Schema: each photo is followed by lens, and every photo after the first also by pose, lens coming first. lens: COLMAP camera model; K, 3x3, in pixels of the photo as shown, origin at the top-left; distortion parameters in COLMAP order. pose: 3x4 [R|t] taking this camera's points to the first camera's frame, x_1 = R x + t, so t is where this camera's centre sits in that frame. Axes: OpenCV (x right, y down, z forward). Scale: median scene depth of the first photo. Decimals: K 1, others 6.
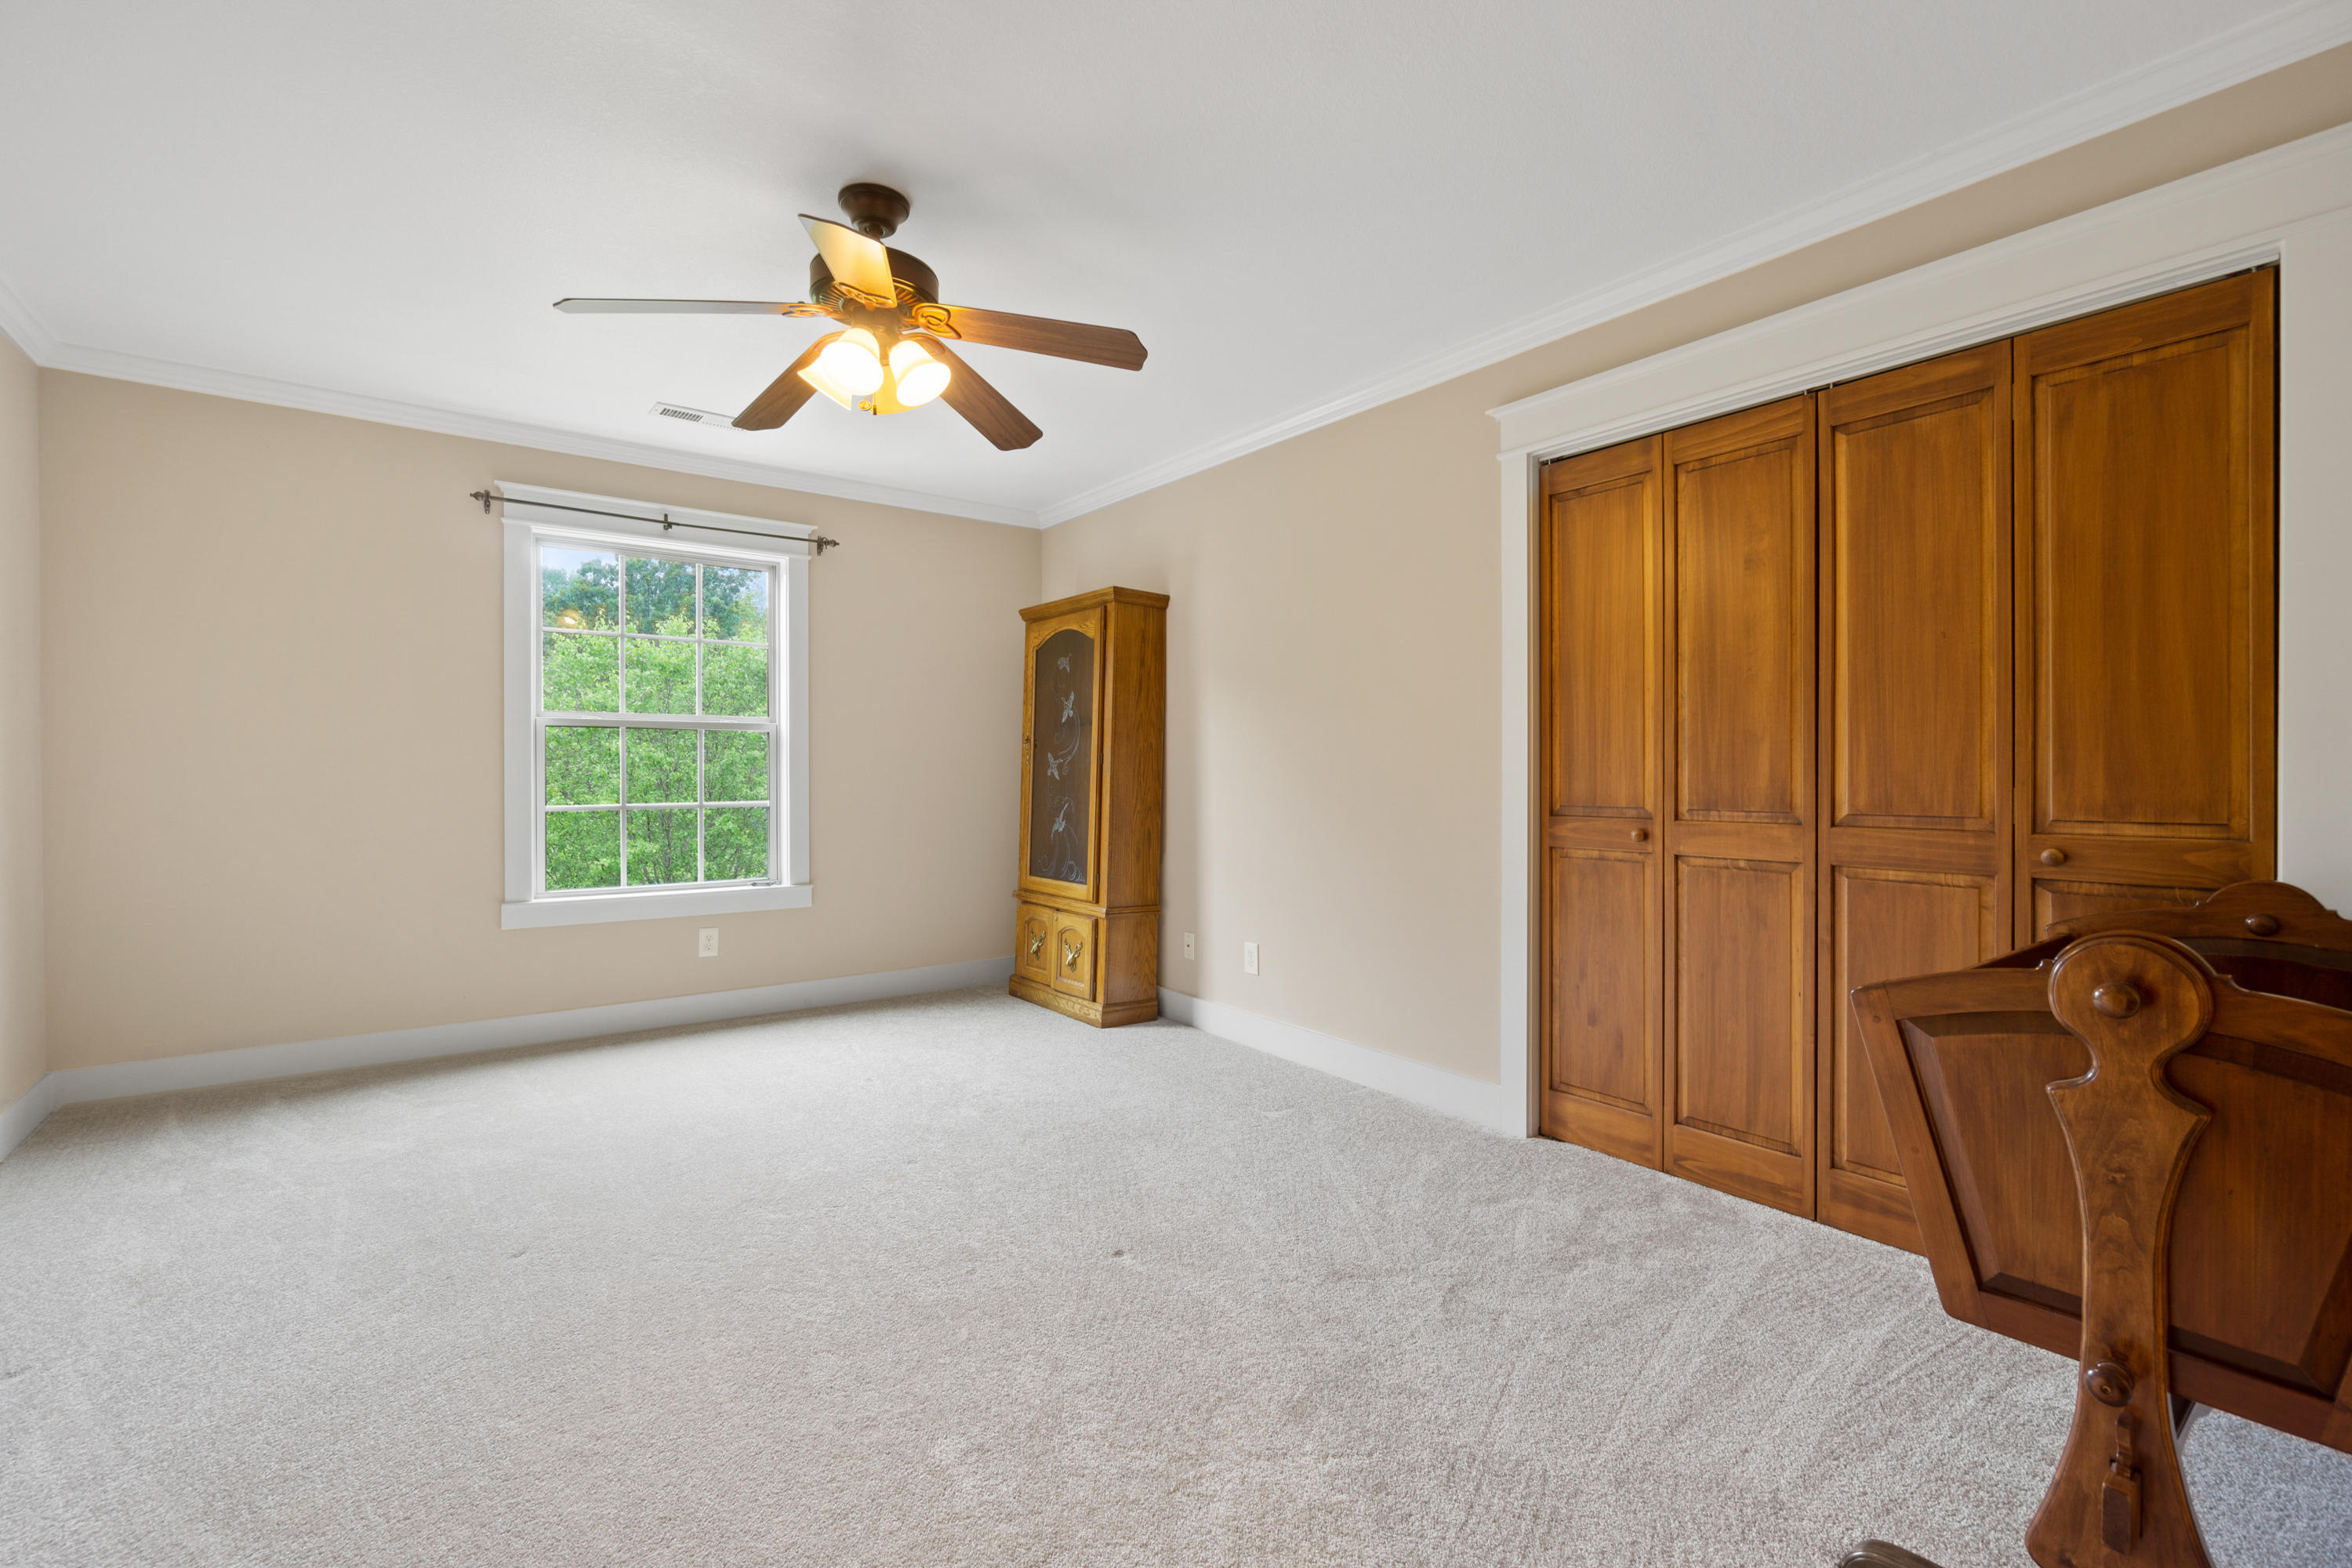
lens RADIAL K [[1044.7, 0, 1166.6], [0, 1044.7, 771.8], [0, 0, 1]] dist [0.002320, 0.000511]
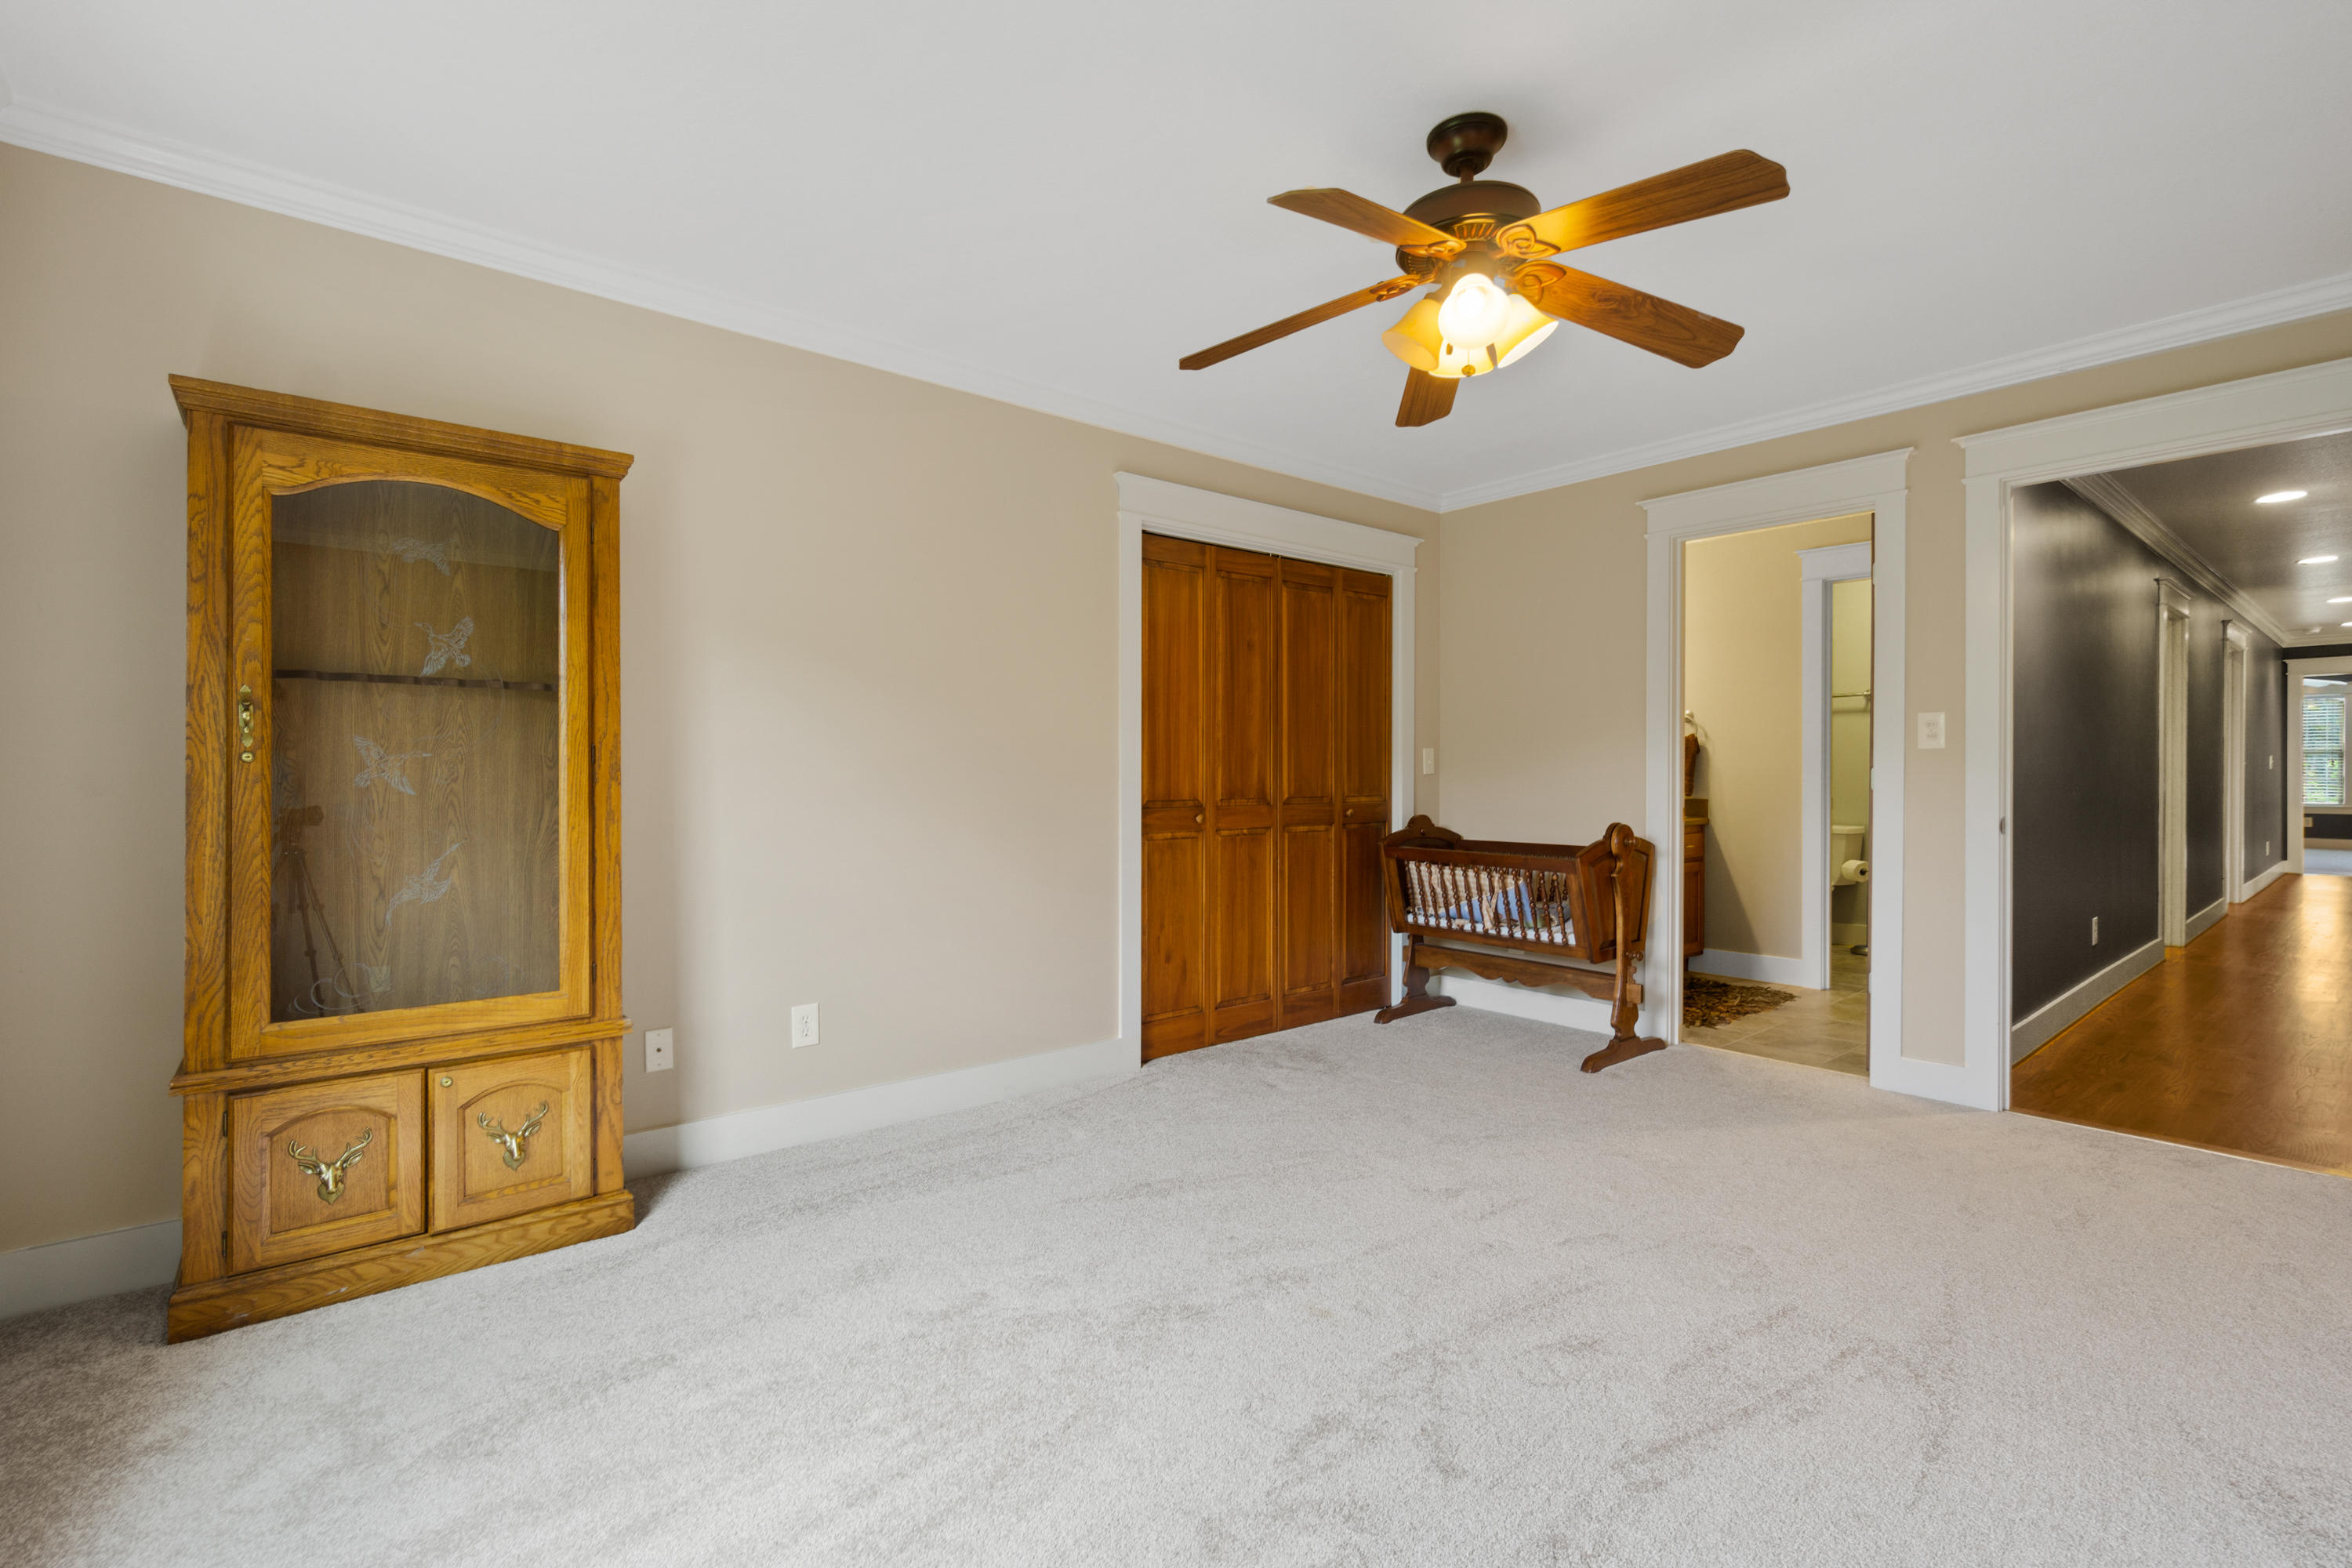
lens RADIAL K [[1044.7, 0, 1166.6], [0, 1044.7, 771.8], [0, 0, 1]] dist [0.002320, 0.000511]
pose [[-0.049025, -0.000180, 0.998798, -0.950151], [0.002322, 0.999997, 0.000295, -0.004032], [-0.998795, 0.002333, -0.049025, 1.083507]]
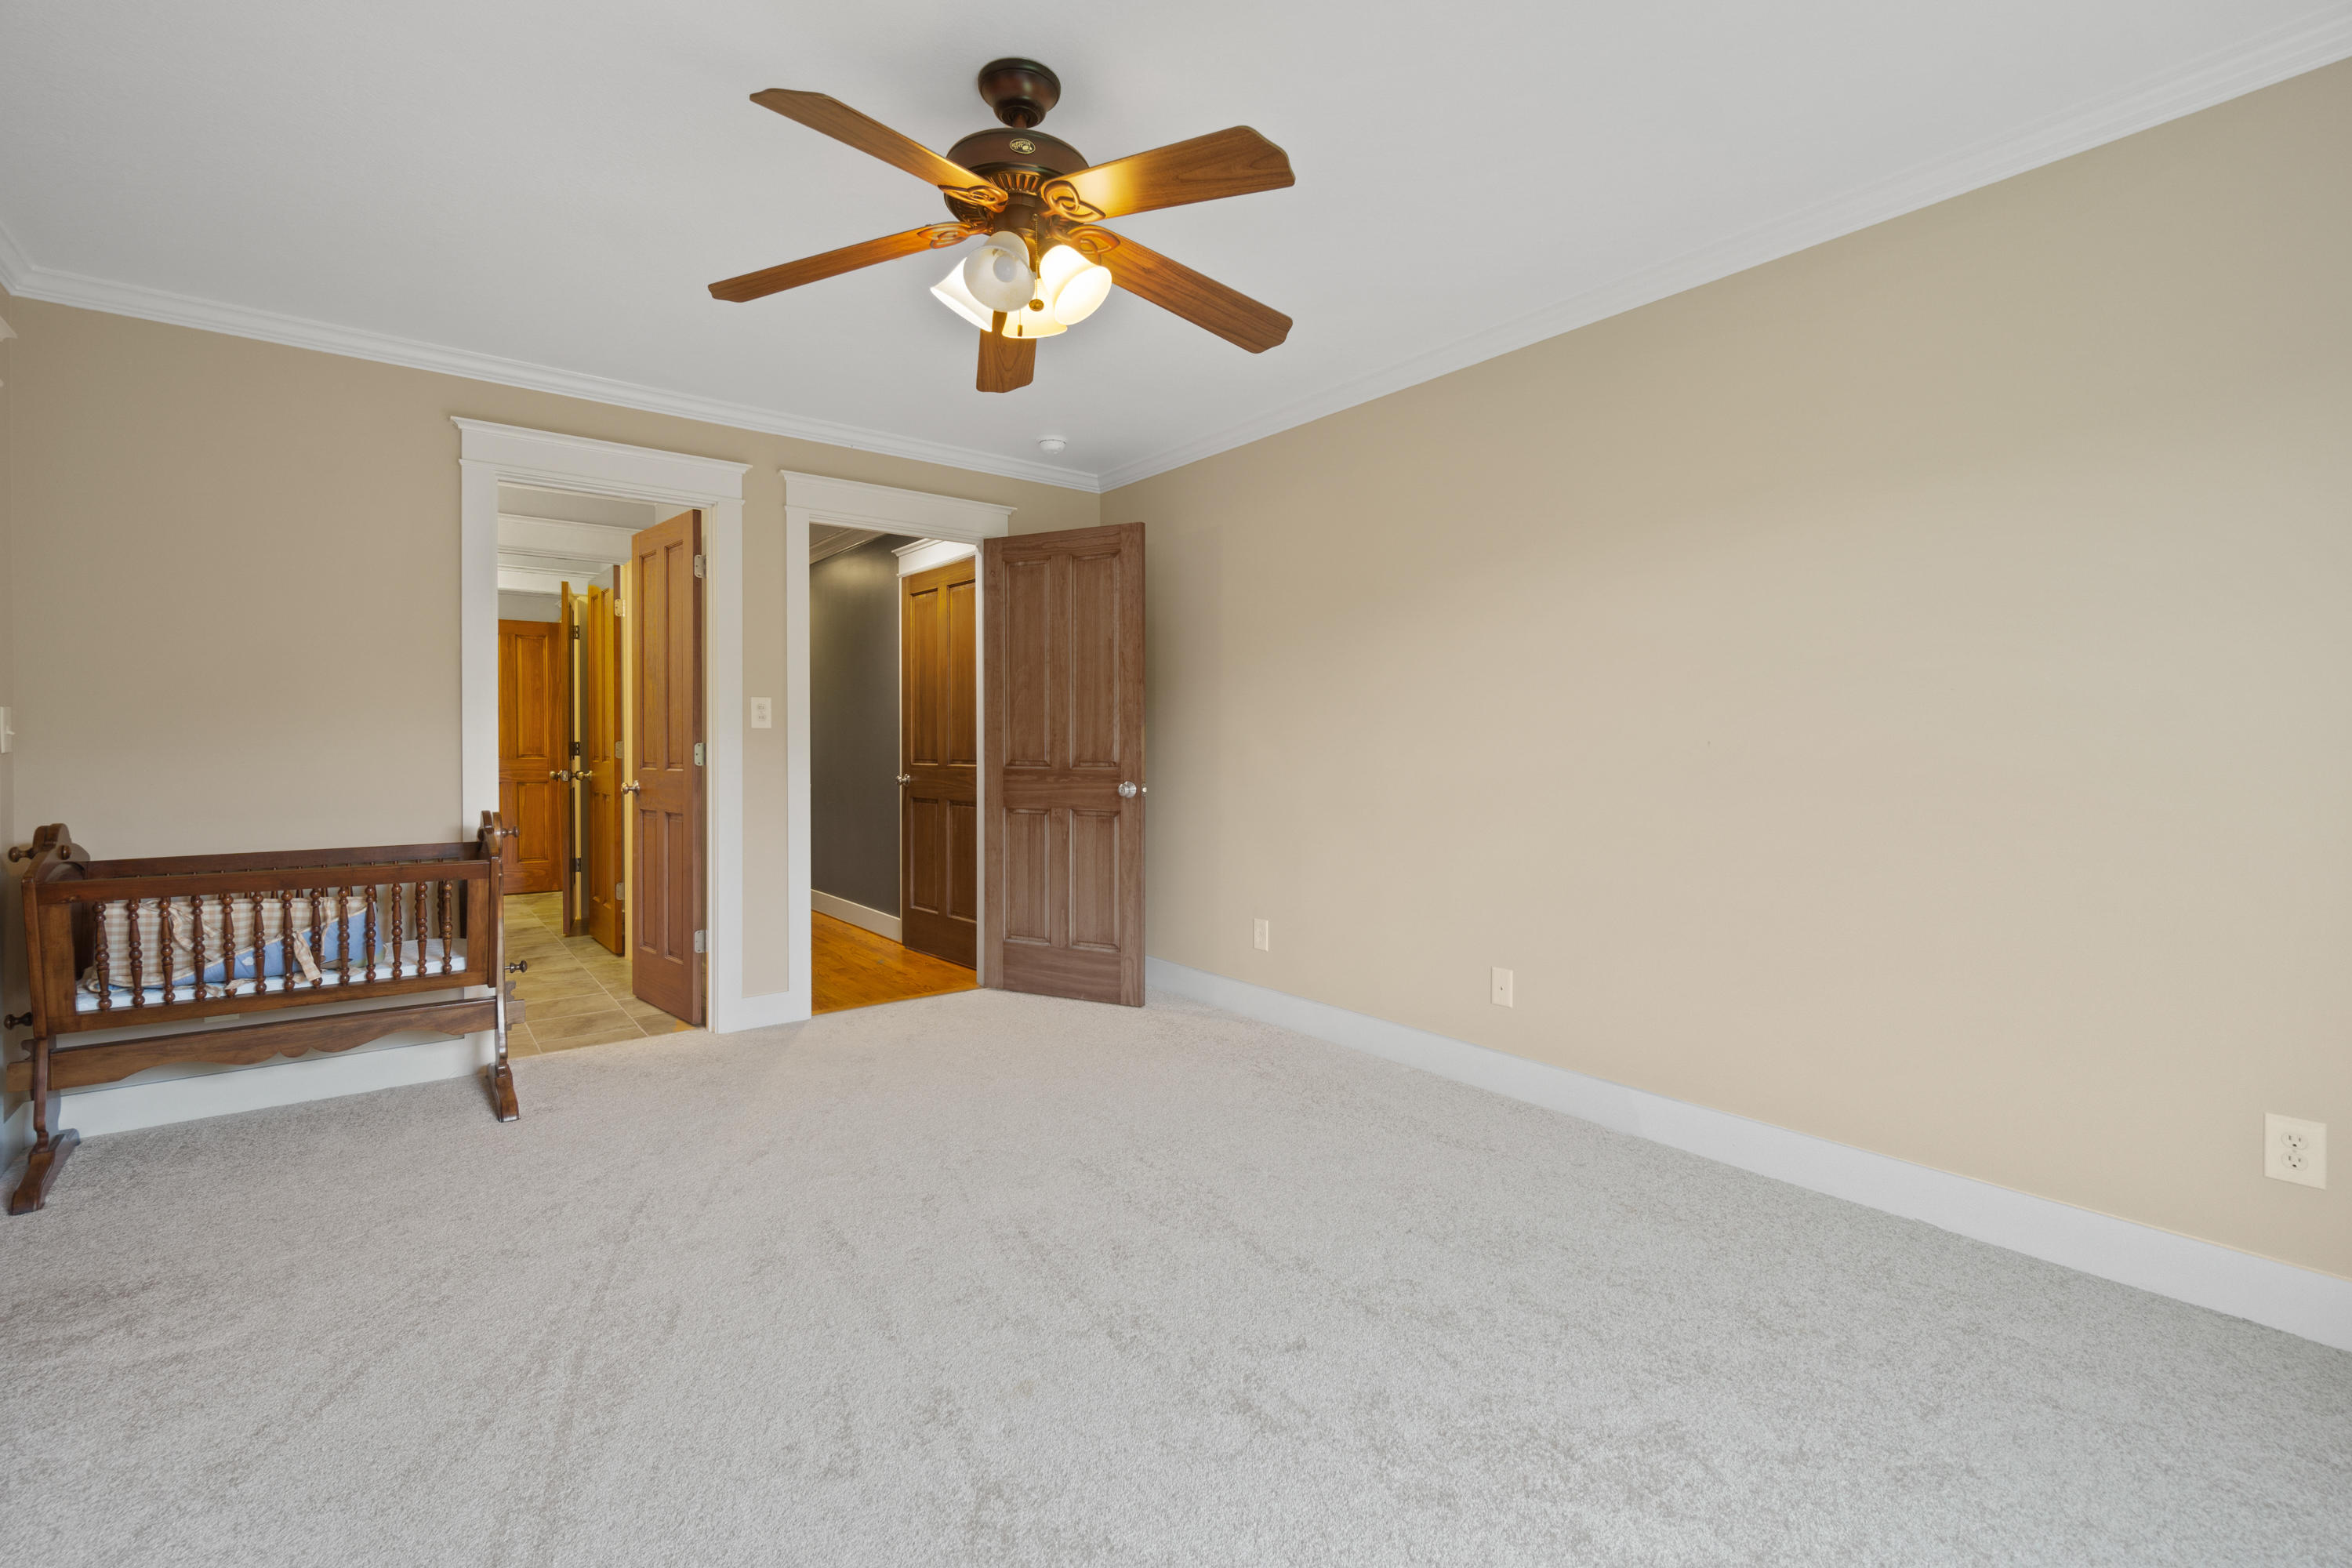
lens RADIAL K [[1020.2, 0, 1168.8], [0, 1020.2, 760.9], [0, 0, 1]] dist [-0.003379, -0.000013]
pose [[-0.999581, -0.000881, -0.028937, -0.307182], [-0.001306, 0.999892, 0.014657, -0.005227], [0.028921, 0.014689, -0.999474, 1.530183]]
